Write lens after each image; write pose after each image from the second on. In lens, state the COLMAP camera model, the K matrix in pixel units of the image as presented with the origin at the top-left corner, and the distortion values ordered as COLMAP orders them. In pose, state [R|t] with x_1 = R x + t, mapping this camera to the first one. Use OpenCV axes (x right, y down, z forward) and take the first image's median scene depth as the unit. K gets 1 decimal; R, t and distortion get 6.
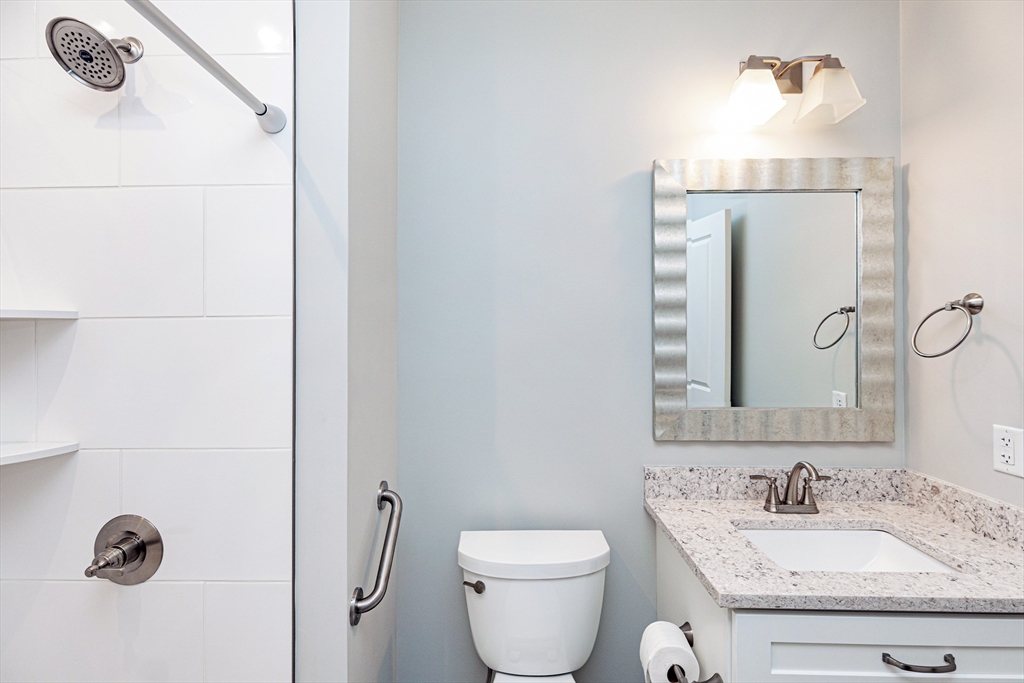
lens RADIAL K [[474.3, 0, 510.3], [0, 474.3, 332.2], [0, 0, 1]] dist [-0.000208, -0.000129]
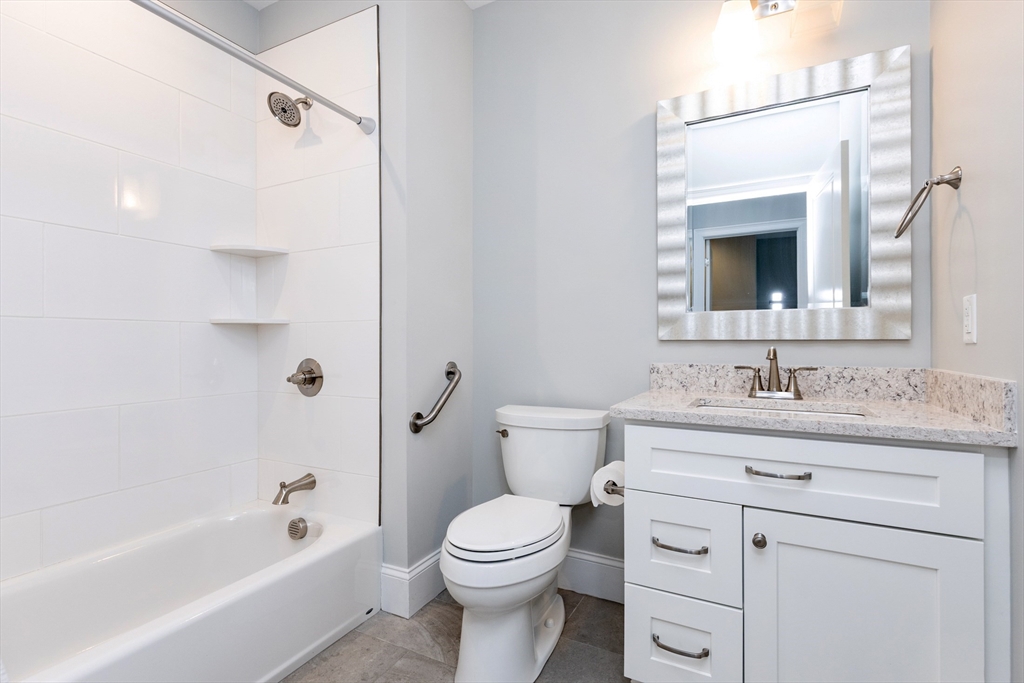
lens RADIAL K [[471.1, 0, 512.3], [0, 471.1, 333.3], [0, 0, 1]] dist [0.005194, -0.000384]
pose [[0.903579, -0.007253, -0.428359, 0.486826], [0.006387, 0.999974, -0.003461, 0.216396], [0.428373, 0.000391, 0.903602, -0.216282]]
